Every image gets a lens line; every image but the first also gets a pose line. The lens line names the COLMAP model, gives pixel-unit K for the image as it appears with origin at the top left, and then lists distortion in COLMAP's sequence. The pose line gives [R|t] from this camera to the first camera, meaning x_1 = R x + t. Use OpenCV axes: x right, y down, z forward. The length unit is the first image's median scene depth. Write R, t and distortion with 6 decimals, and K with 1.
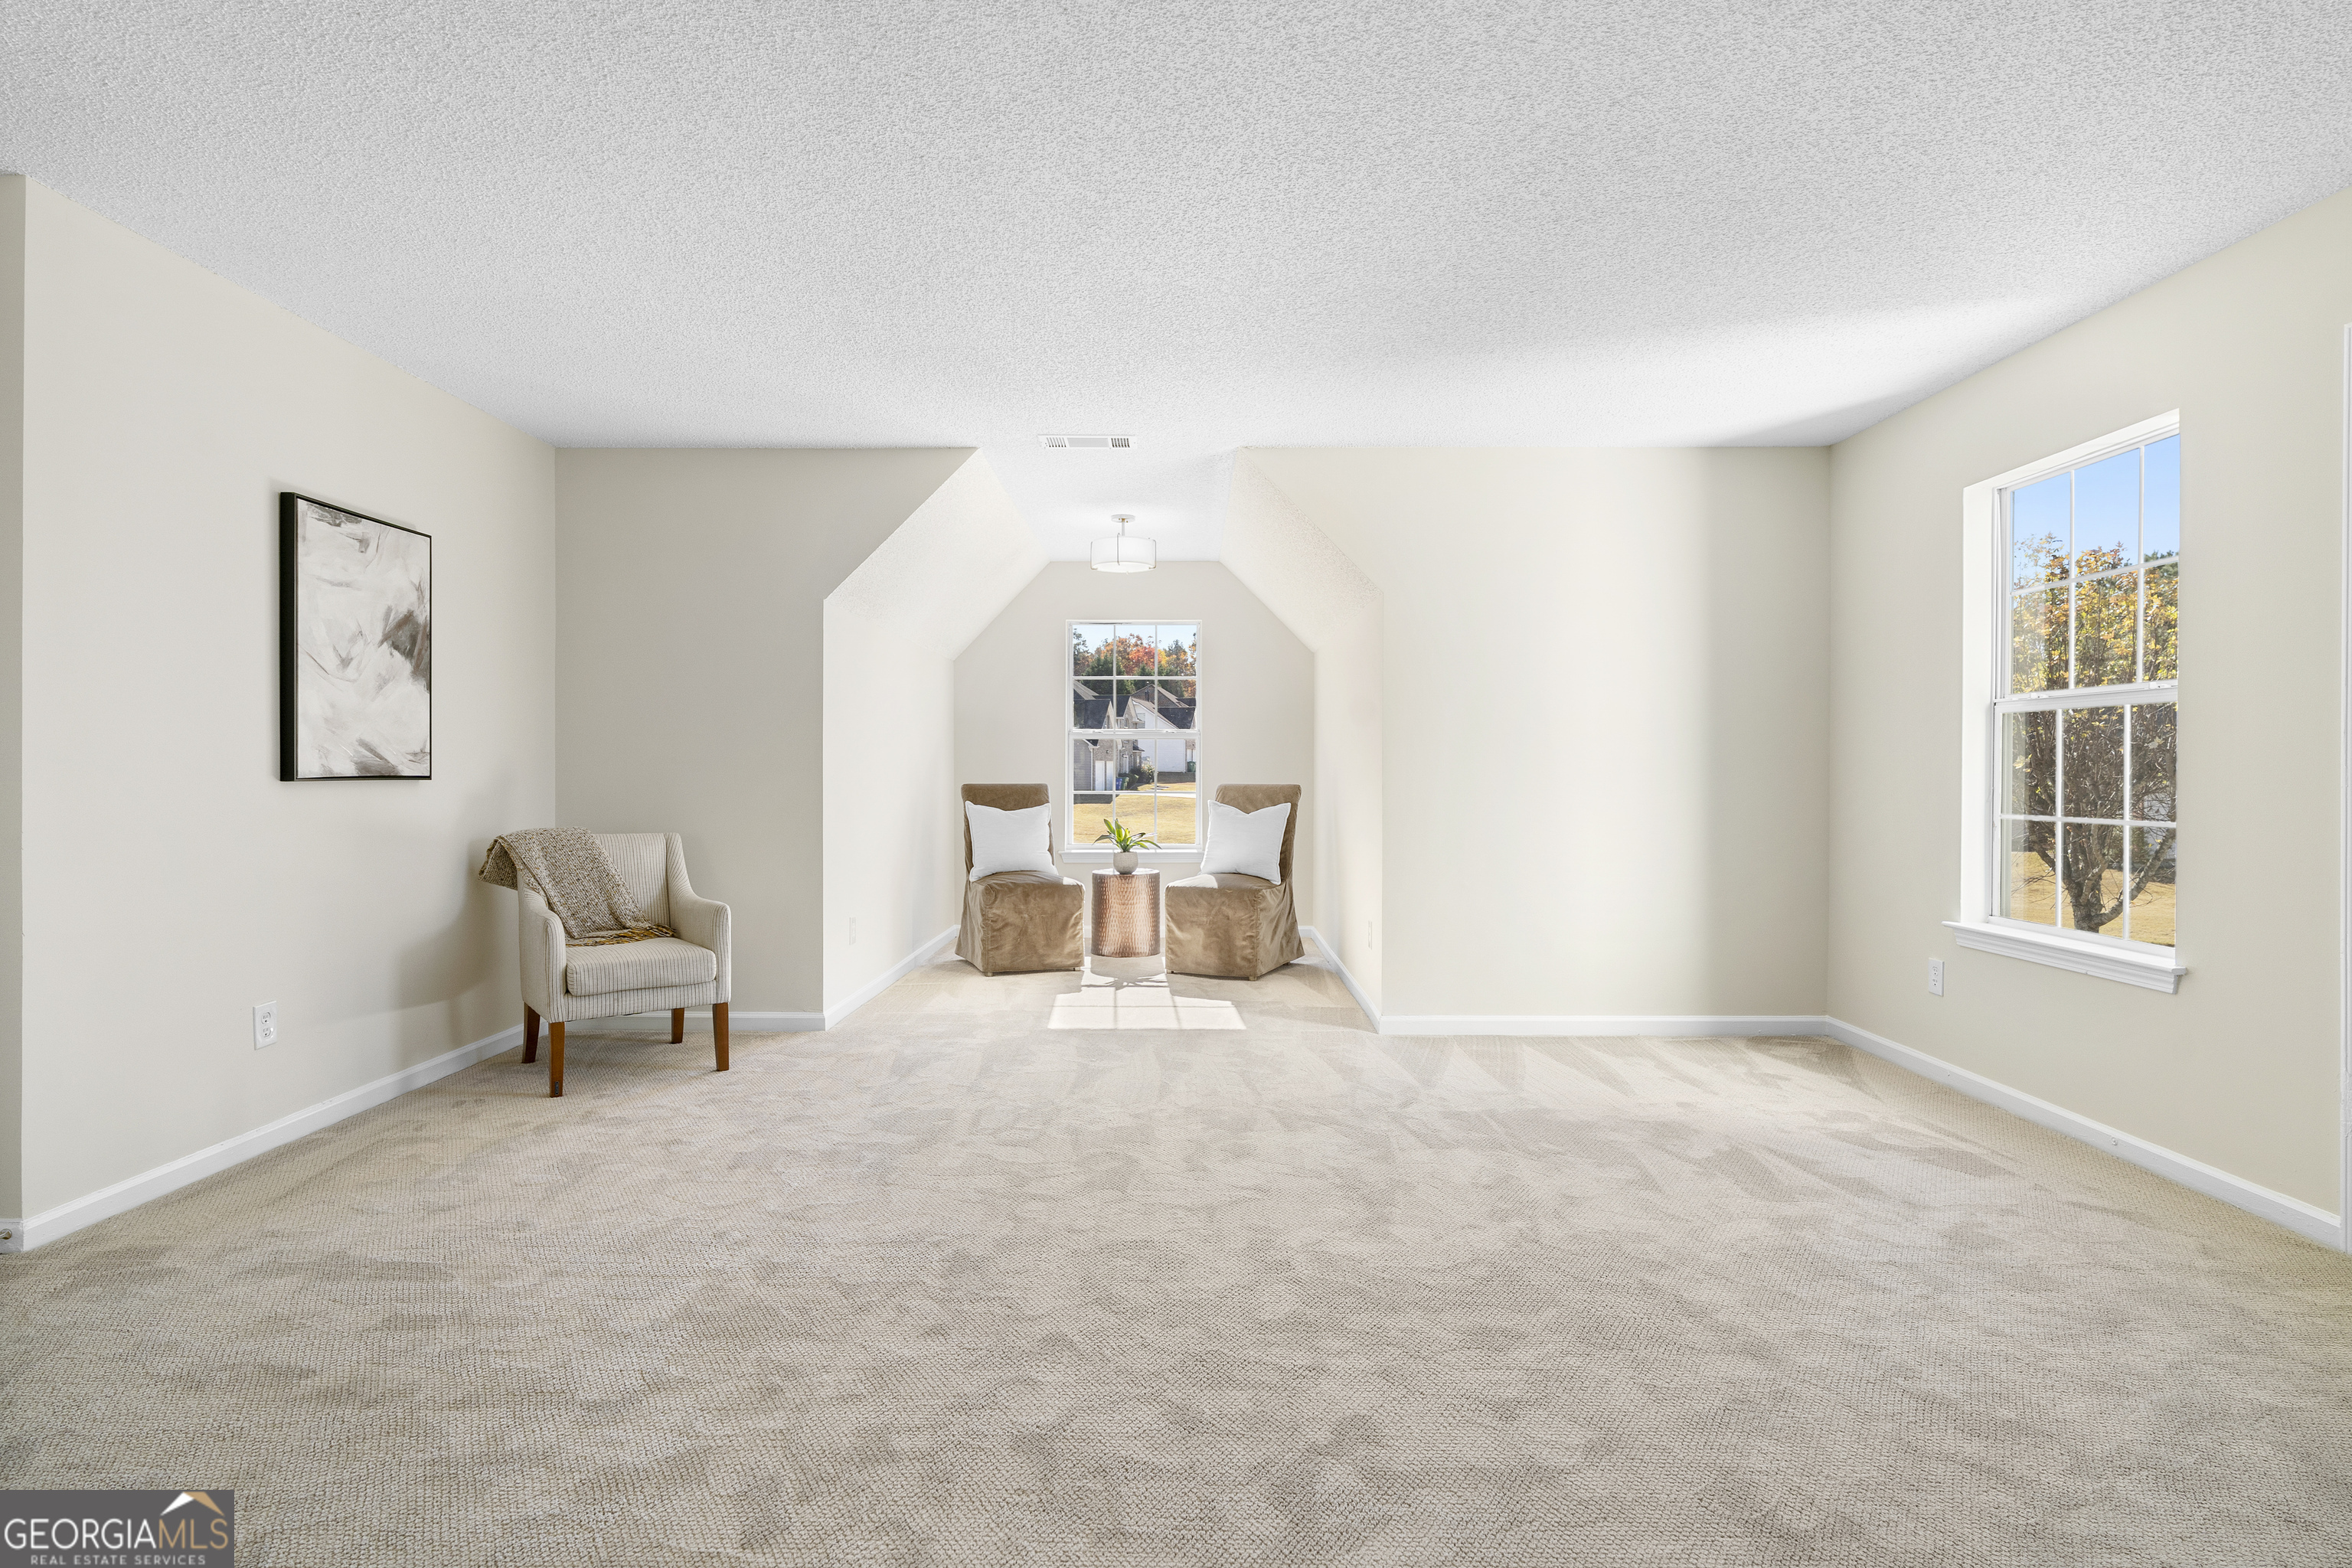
lens RADIAL K [[1187.7, 0, 1176.0], [0, 1187.7, 784.0], [0, 0, 1]] dist [-0.002944, 0.000140]
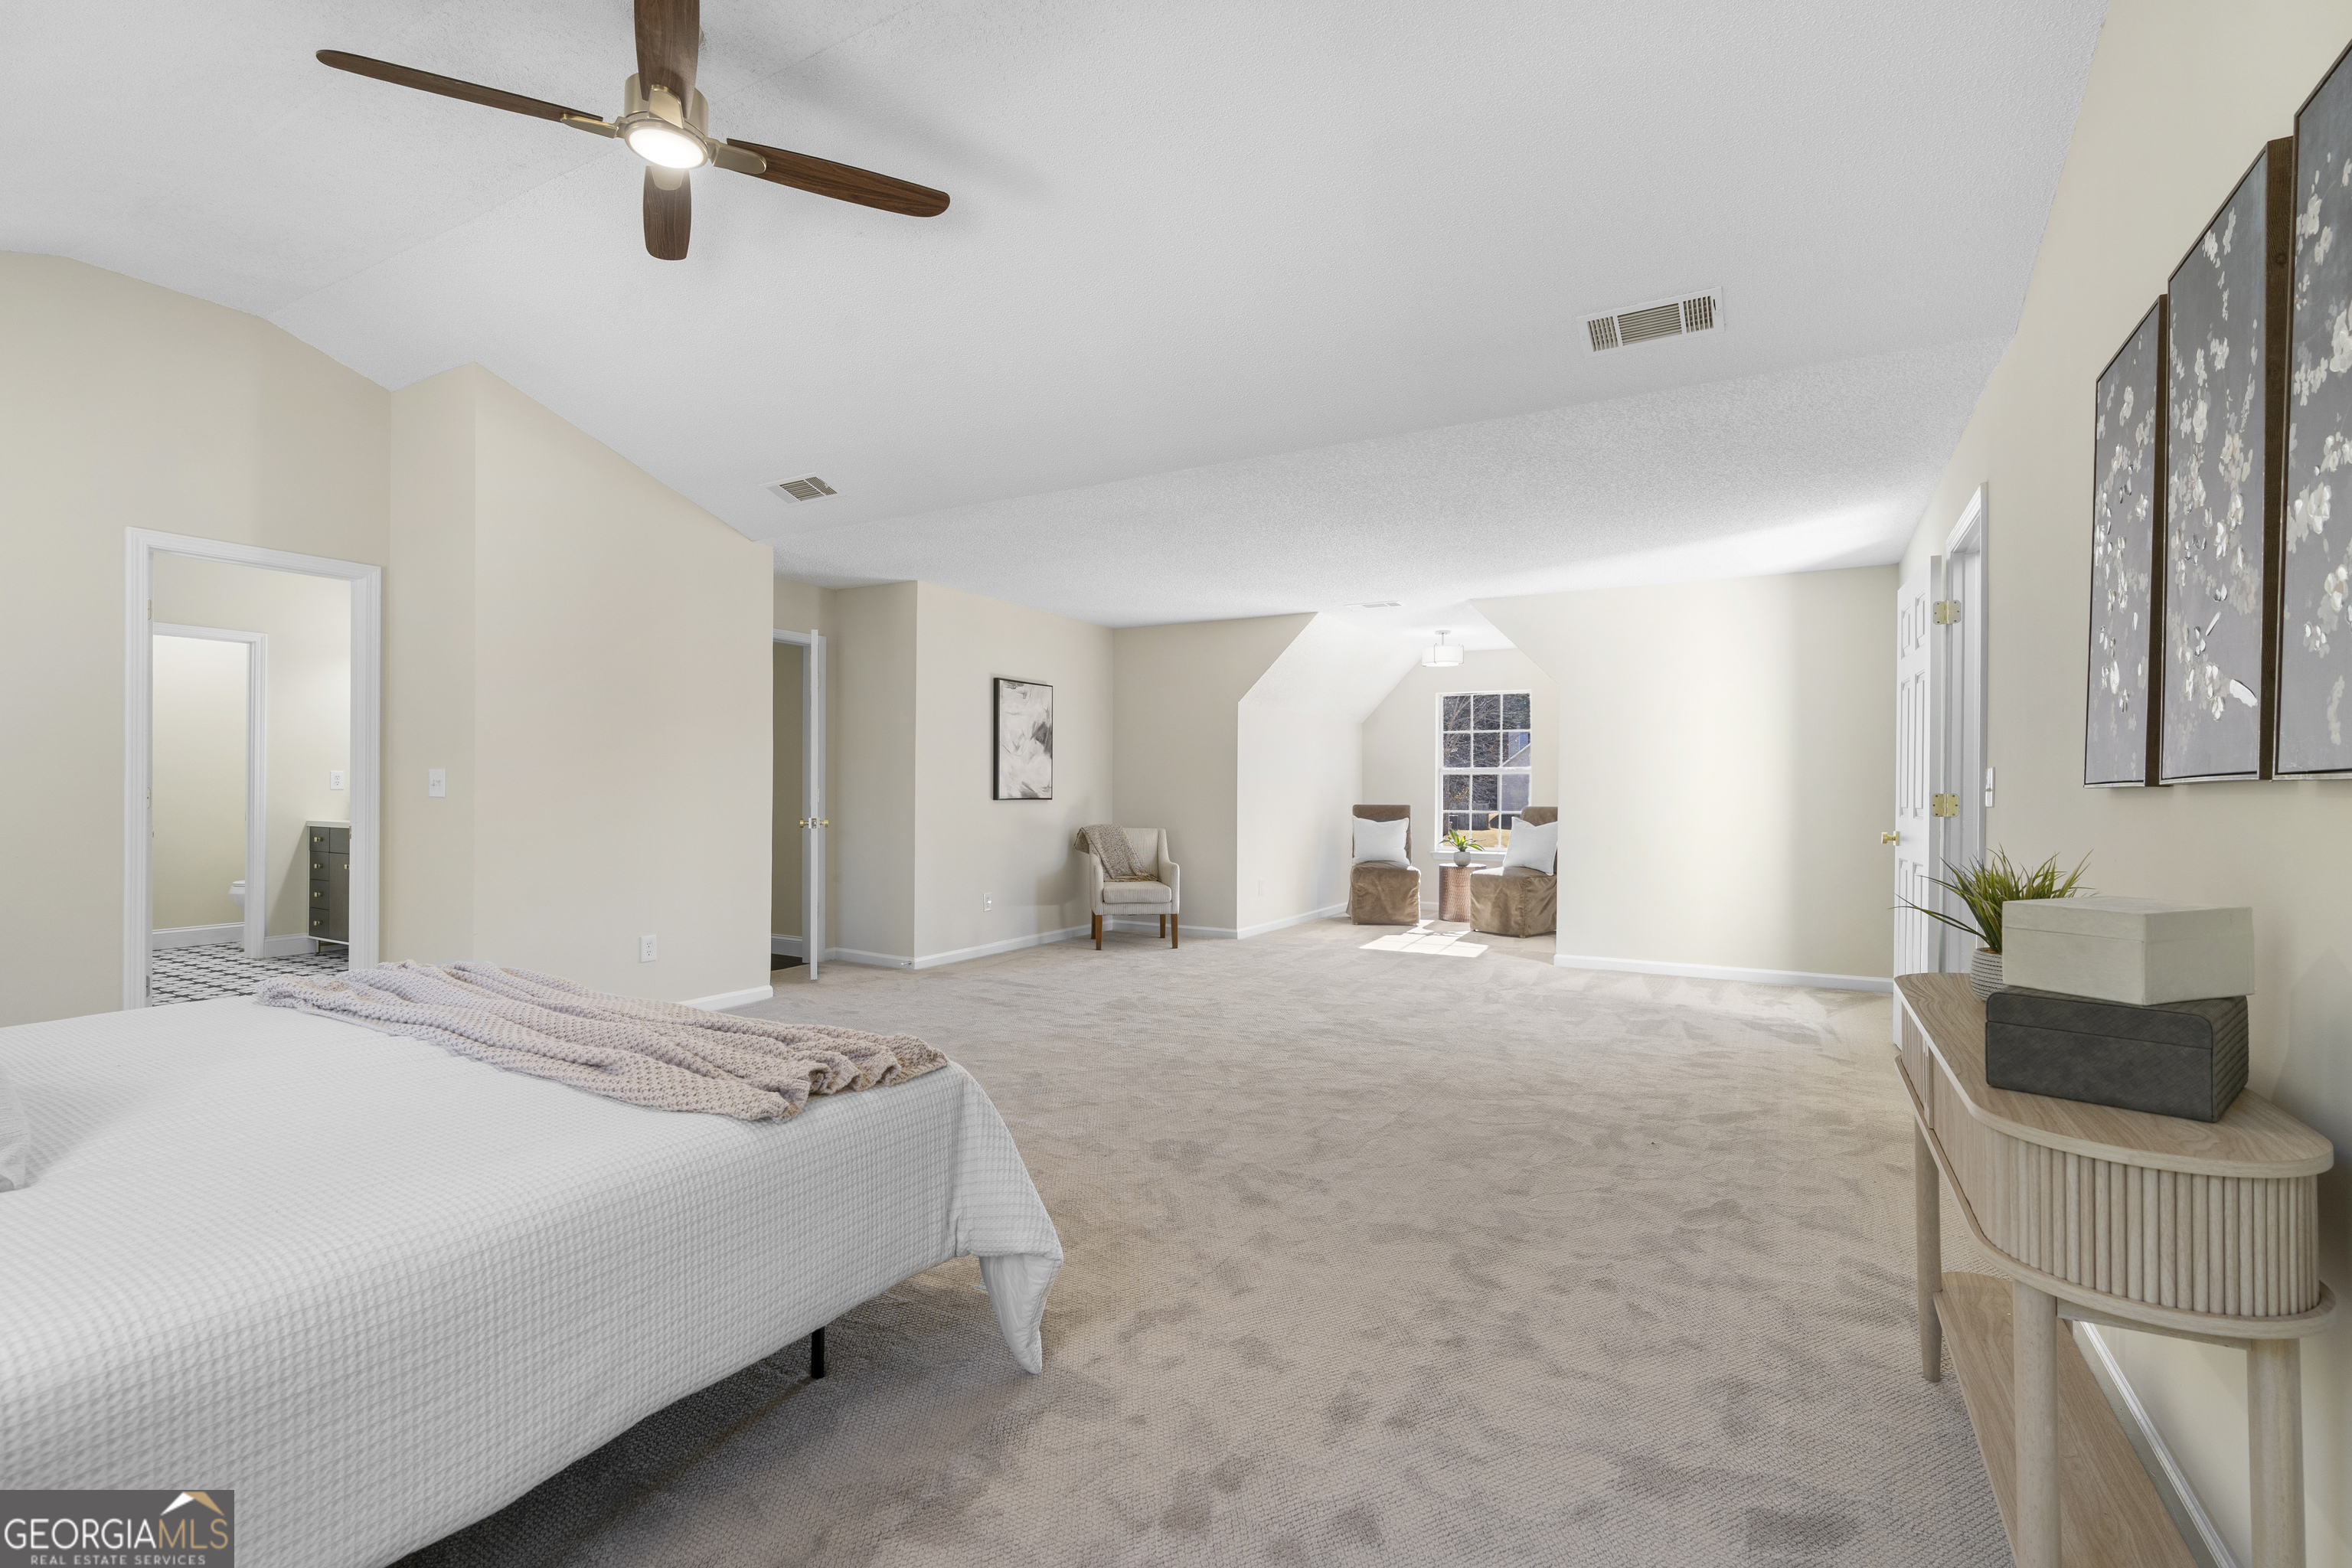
lens RADIAL K [[1066.4, 0, 1172.1], [0, 1066.4, 797.8], [0, 0, 1]] dist [-0.002117, 0.000381]
pose [[0.873067, 0.004300, -0.487581, 0.460068], [-0.008532, 0.999943, -0.006459, 0.002950], [0.487525, 0.009799, 0.873054, -0.528456]]
